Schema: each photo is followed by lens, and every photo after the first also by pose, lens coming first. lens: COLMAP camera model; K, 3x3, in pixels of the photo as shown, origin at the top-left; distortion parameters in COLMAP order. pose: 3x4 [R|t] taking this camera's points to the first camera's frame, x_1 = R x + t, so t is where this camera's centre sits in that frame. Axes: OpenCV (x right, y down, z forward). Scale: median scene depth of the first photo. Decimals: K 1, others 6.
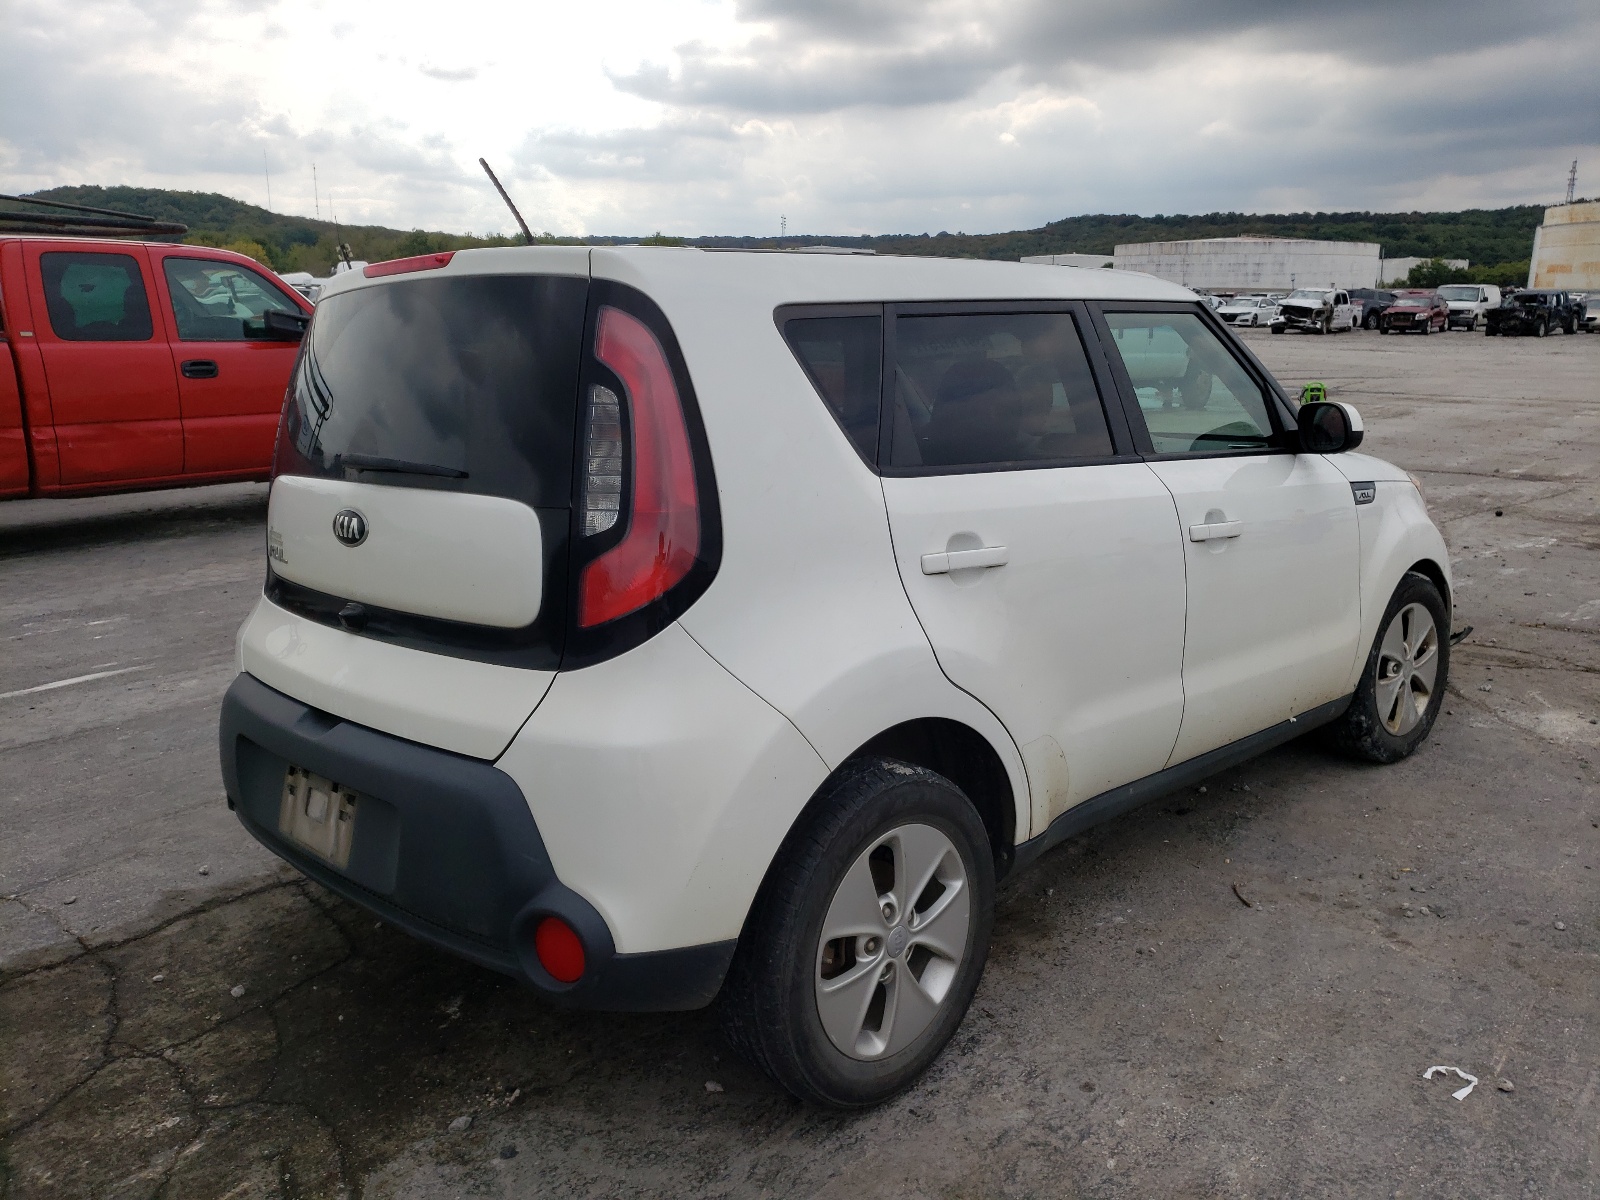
lens RADIAL K [[1215.2, 0, 810.1], [0, 1215.2, 596.9], [0, 0, 1]] dist [0.023705, -0.012134]
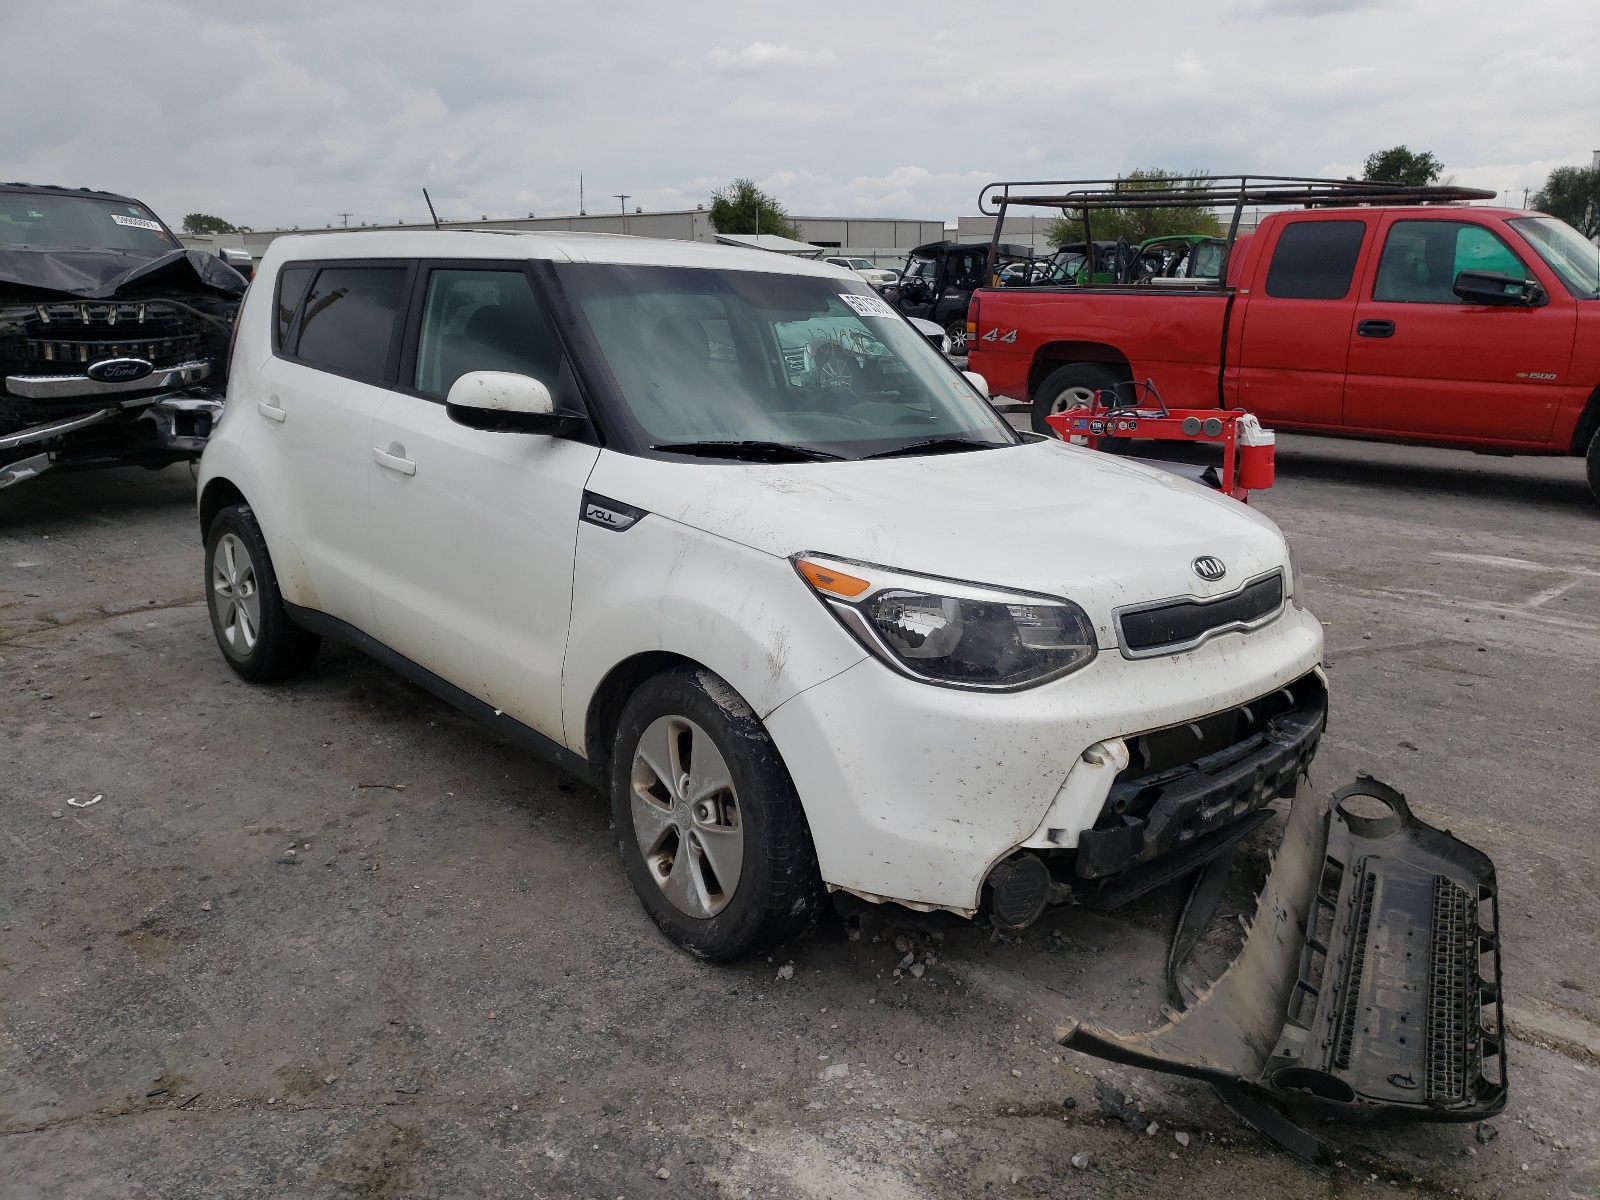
lens RADIAL K [[1215.2, 0, 808.2], [0, 1215.2, 598.5], [0, 0, 1]] dist [0.023705, -0.012134]
pose [[-0.005668, 0.260824, -0.965370, 1.141946], [-0.232862, 0.938501, 0.254932, -0.245572], [0.972493, 0.226243, 0.055417, 1.045683]]
